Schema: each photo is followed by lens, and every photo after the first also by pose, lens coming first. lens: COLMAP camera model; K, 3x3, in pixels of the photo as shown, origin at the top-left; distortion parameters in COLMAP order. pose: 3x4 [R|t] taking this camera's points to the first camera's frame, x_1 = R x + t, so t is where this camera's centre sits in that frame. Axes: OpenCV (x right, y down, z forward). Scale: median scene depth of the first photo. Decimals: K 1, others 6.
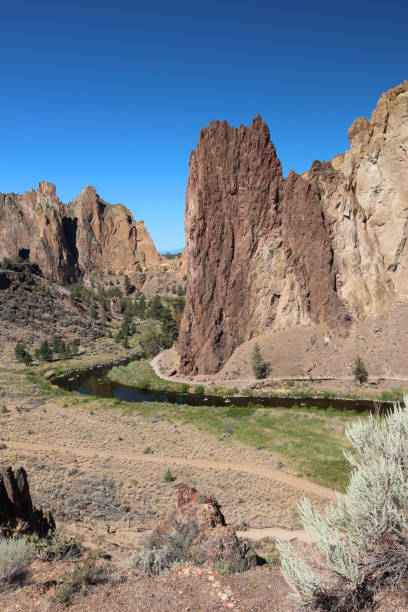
lens RADIAL K [[494.0, 0, 204.9], [0, 494.0, 306.1], [0, 0, 1]] dist [-0.020678, -0.000088]
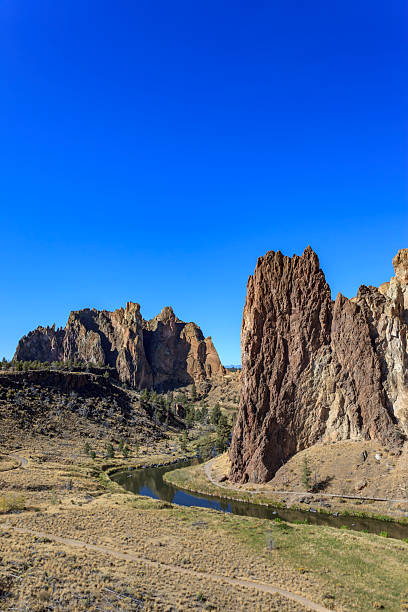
lens RADIAL K [[434.5, 0, 199.8], [0, 434.5, 306.7], [0, 0, 1]] dist [0.006838, 0.001376]
pose [[0.988021, 0.027502, -0.151849, 0.014140], [-0.063344, 0.969550, -0.236558, 0.003586], [0.140720, 0.243343, 0.959678, 0.026424]]
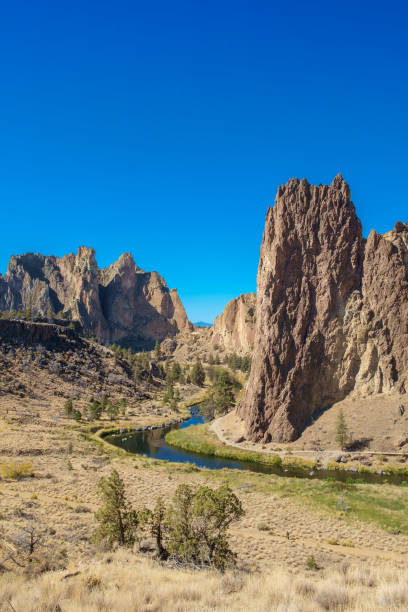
lens RADIAL K [[494.0, 0, 215.9], [0, 494.0, 305.1], [0, 0, 1]] dist [-0.020678, -0.000088]
pose [[0.997901, 0.053908, -0.035878, -0.089001], [-0.058572, 0.987686, -0.145068, 0.024792], [0.027616, 0.146865, 0.988771, 0.063233]]
